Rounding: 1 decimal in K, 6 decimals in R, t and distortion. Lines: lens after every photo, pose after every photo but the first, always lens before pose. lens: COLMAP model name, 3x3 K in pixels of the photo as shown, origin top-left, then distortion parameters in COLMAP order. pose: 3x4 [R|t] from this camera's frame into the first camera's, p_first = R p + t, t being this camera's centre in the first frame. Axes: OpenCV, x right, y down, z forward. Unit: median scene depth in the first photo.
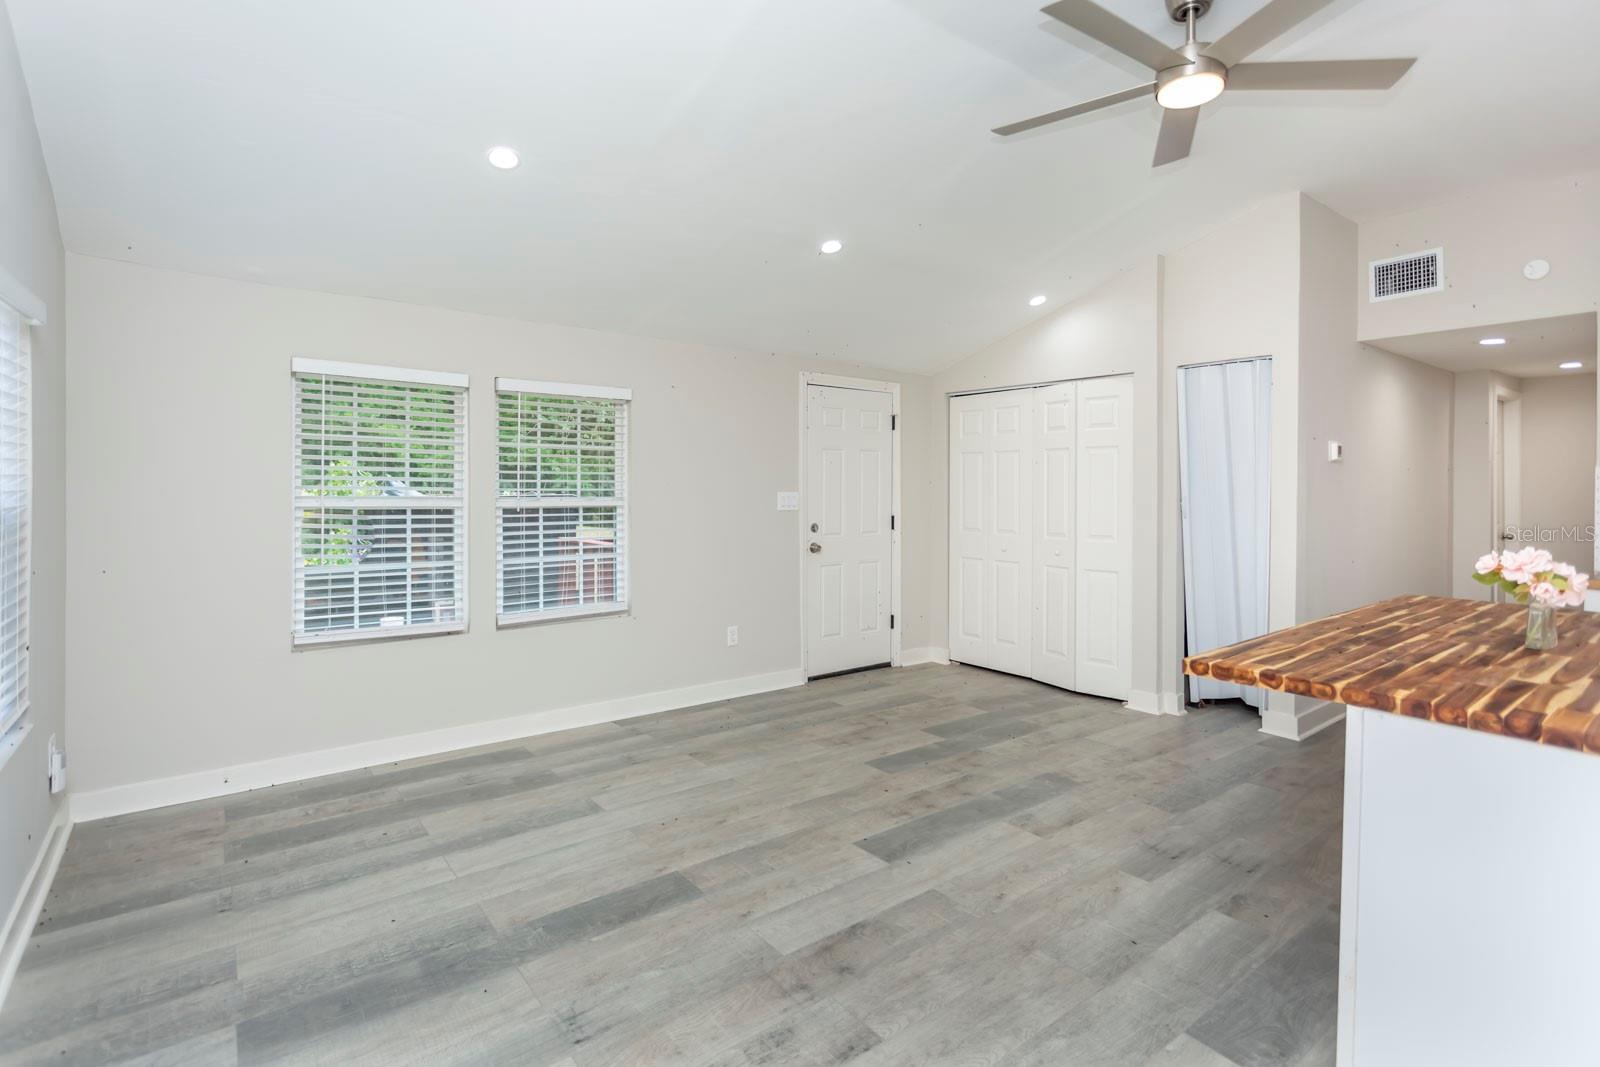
lens RADIAL K [[786.3, 0, 766.8], [0, 786.3, 496.1], [0, 0, 1]] dist [-0.000206, 0.000731]
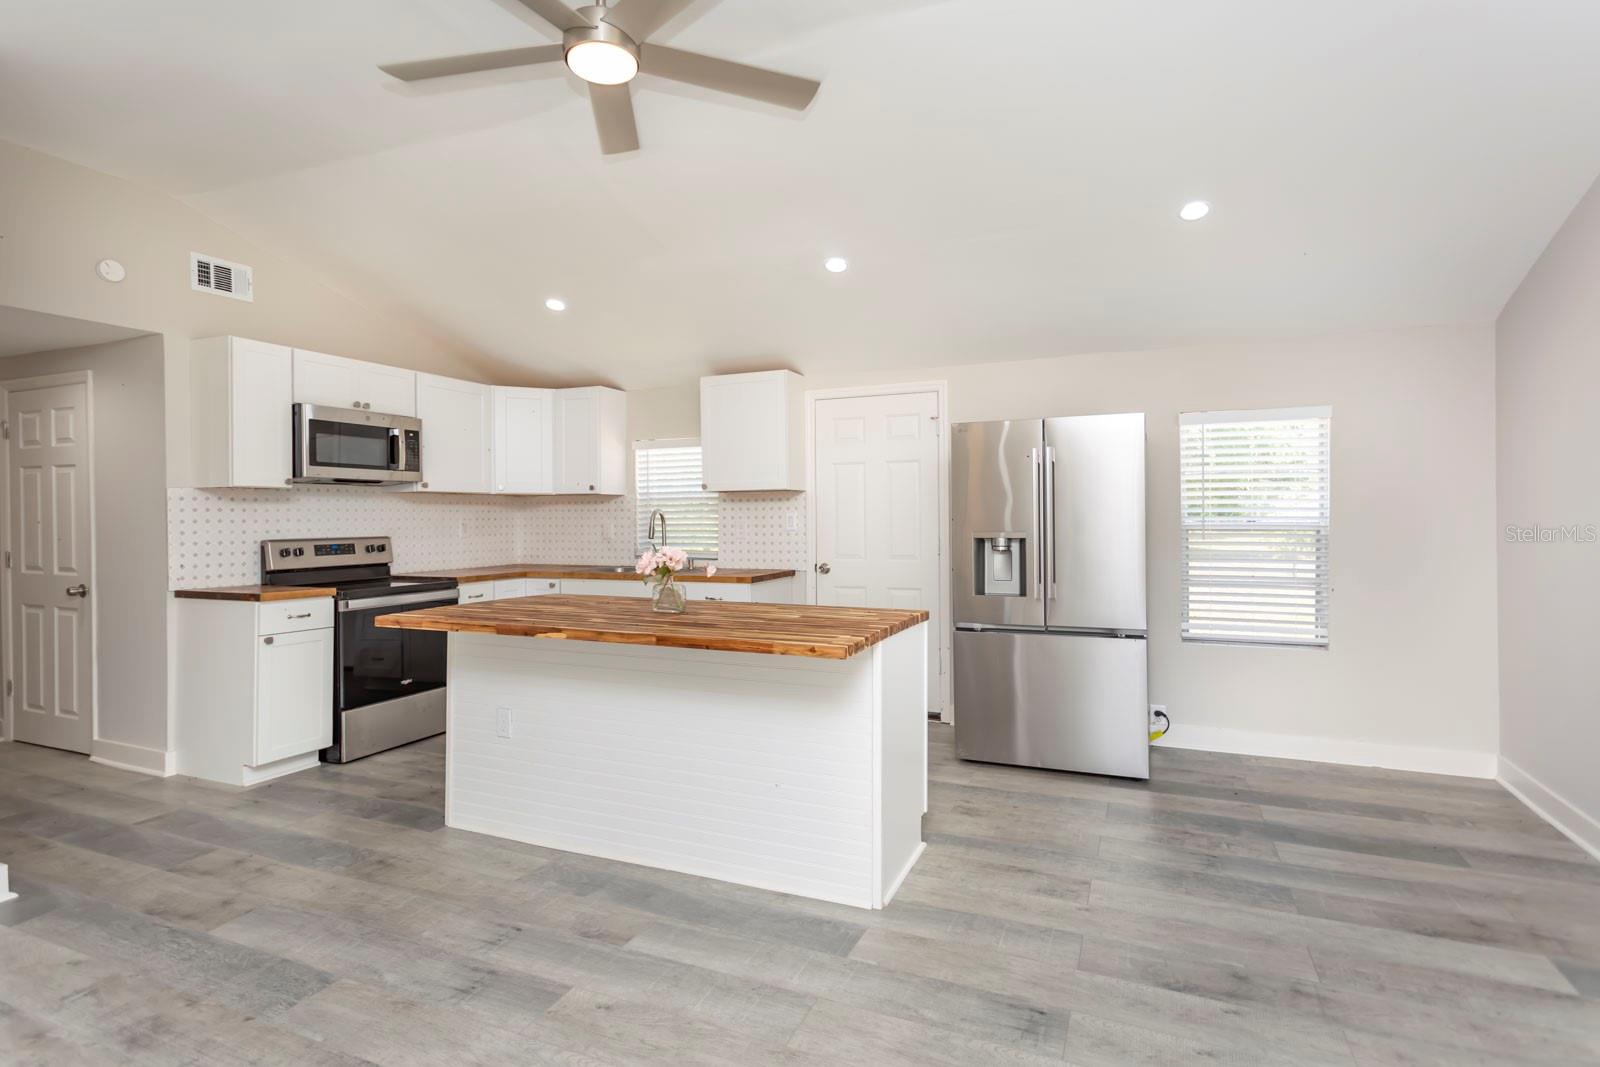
lens RADIAL K [[747.4, 0, 834.1], [0, 747.4, 517.5], [0, 0, 1]] dist [0.001746, 0.000709]
pose [[-0.513231, -0.007839, 0.858215, -0.277248], [0.013940, 0.999750, 0.017468, -0.003873], [-0.858137, 0.020928, -0.512994, 1.023426]]
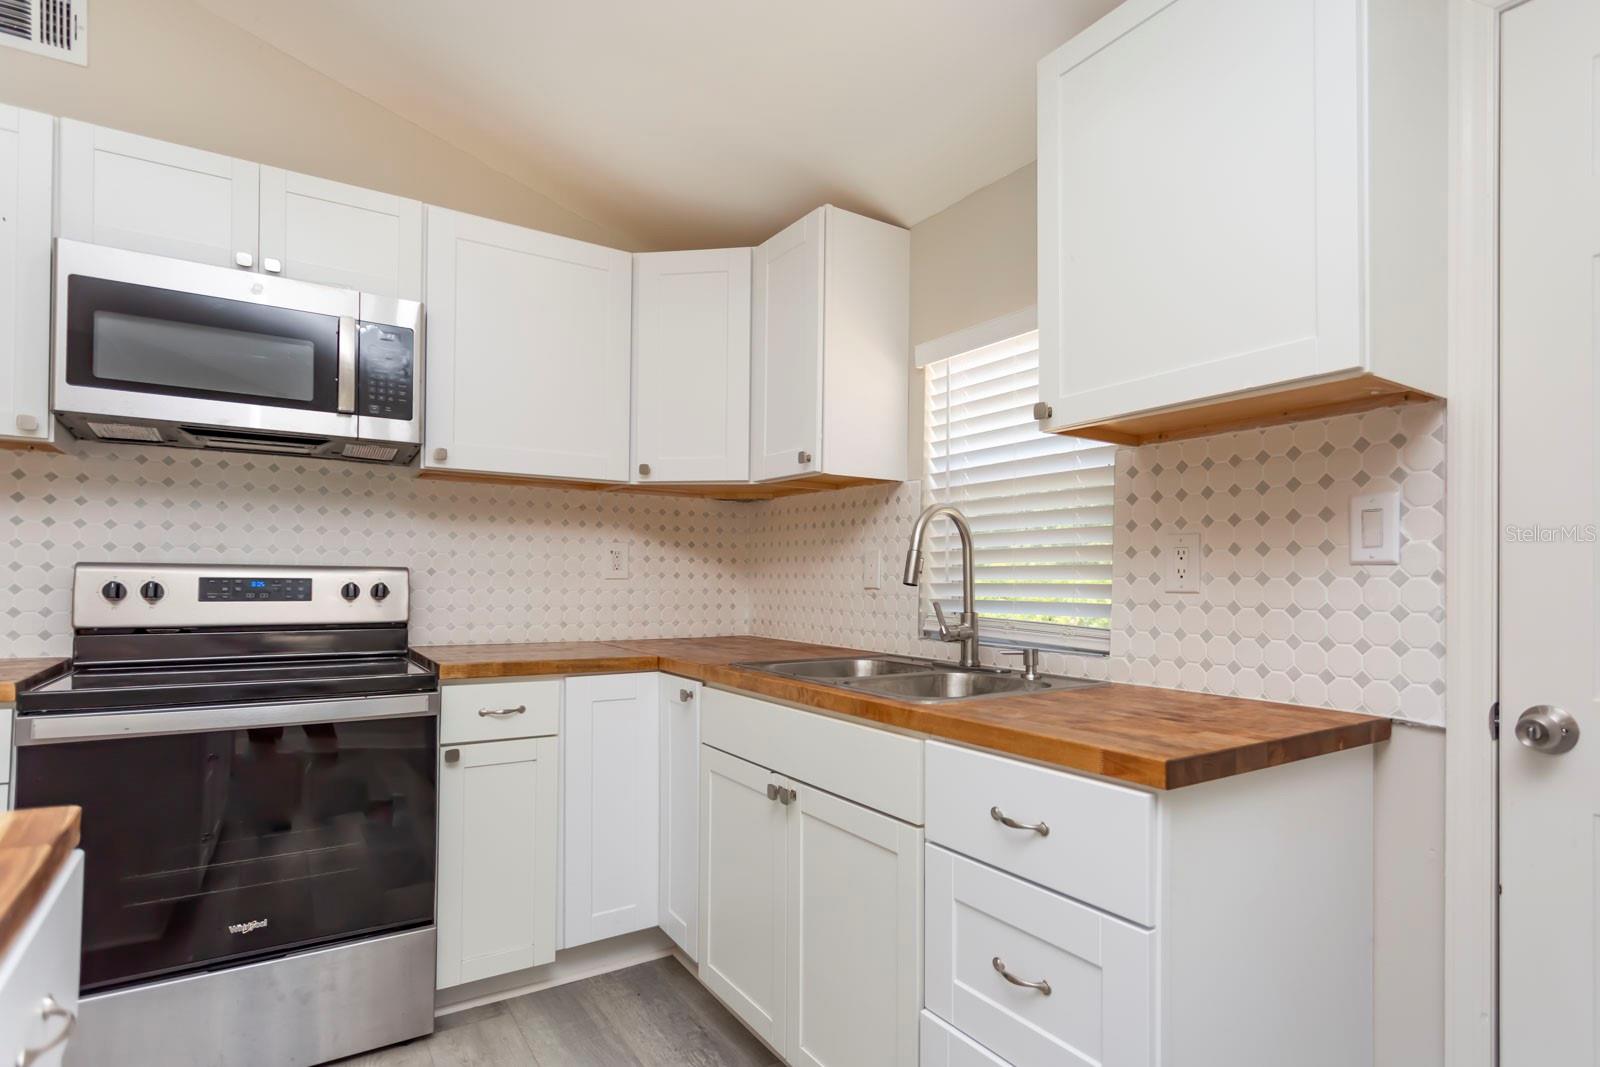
lens RADIAL K [[848.3, 0, 876.3], [0, 848.3, 575.1], [0, 0, 1]] dist [-0.001455, 0.000591]
pose [[0.032315, -0.005265, 0.999464, 0.770378], [0.005160, 0.999974, 0.005101, 0.059417], [-0.999464, 0.004992, 0.032341, 0.488668]]
